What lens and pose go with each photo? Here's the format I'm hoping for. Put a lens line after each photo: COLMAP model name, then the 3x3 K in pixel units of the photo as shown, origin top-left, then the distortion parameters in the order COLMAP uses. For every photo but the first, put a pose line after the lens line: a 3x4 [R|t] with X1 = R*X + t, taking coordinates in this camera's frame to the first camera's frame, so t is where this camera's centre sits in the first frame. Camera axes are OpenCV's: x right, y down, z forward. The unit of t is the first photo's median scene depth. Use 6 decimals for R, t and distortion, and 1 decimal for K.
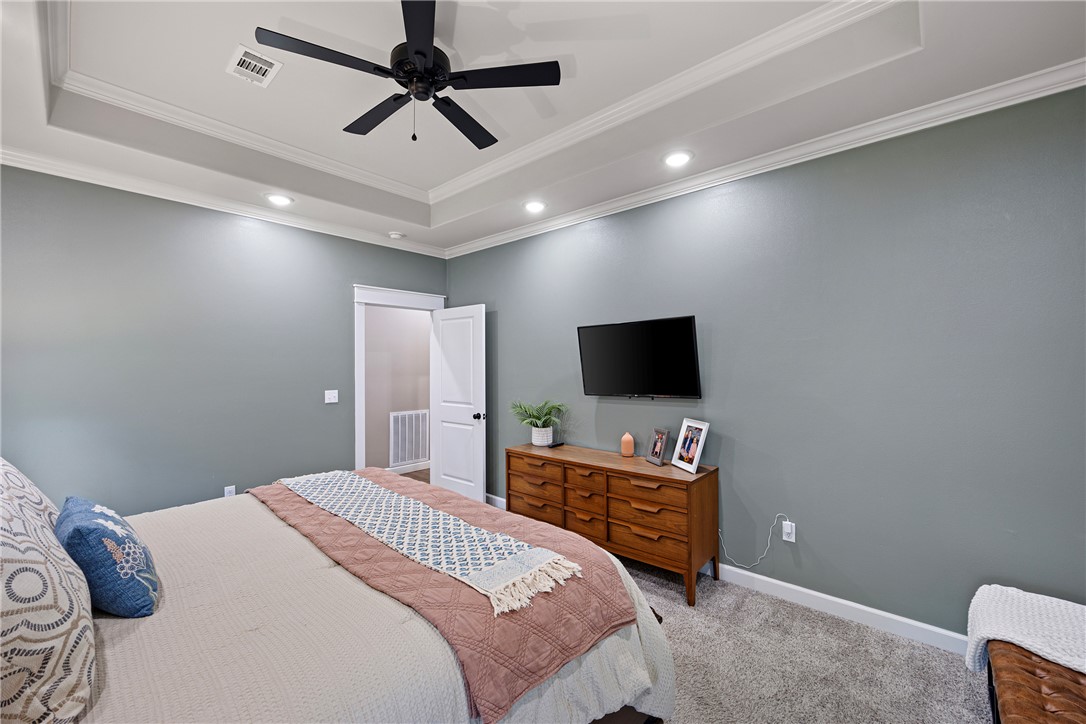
lens RADIAL K [[442.4, 0, 542.0], [0, 442.4, 351.5], [0, 0, 1]] dist [0.000412, 0.000075]
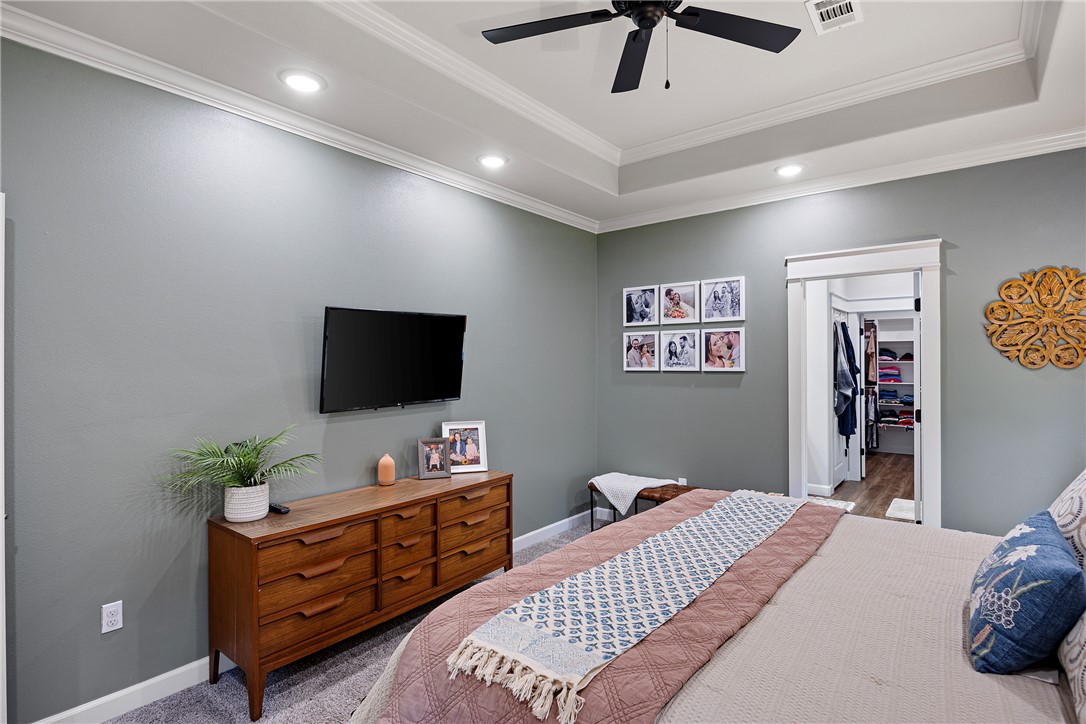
lens RADIAL K [[525.6, 0, 569.1], [0, 525.6, 361.4], [0, 0, 1]] dist [-0.018079, 0.000044]
pose [[-0.078528, 0.009676, 0.996865, -0.747514], [-0.012389, 0.999866, -0.010681, 0.029351], [-0.996835, -0.013189, -0.078398, 0.772153]]
